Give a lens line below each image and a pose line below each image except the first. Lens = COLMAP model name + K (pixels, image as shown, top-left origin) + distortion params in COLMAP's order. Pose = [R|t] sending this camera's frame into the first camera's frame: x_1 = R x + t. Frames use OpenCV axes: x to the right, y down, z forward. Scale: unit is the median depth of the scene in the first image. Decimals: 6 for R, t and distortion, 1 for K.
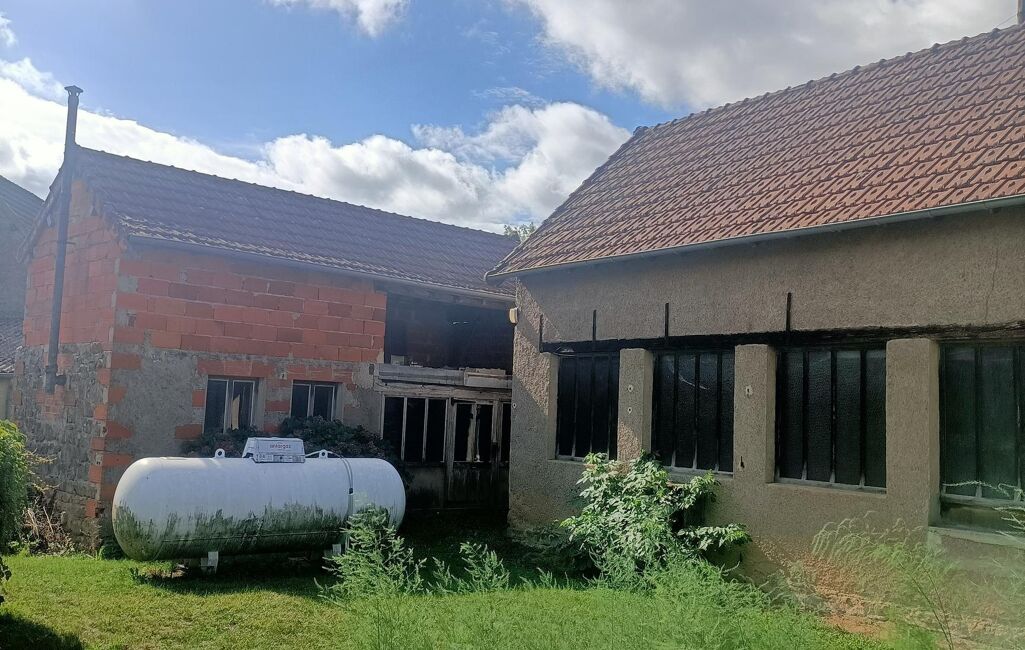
lens RADIAL K [[985.7, 0, 515.0], [0, 985.7, 330.1], [0, 0, 1]] dist [0.110758, -0.226310]
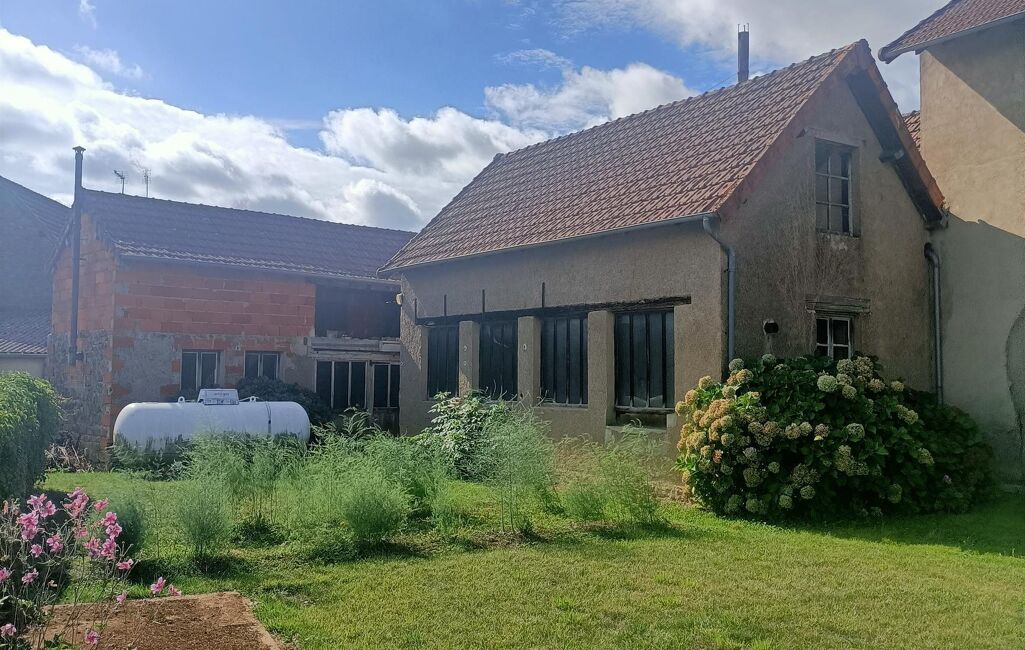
lens RADIAL K [[1011.0, 0, 512.5], [0, 1011.0, 325.0], [0, 0, 1]] dist [0.125676, -0.246236]
pose [[0.998613, -0.035782, -0.038623, 0.222970], [0.036919, 0.998893, 0.029137, -0.015082], [0.037538, -0.030522, 0.998829, -0.444018]]
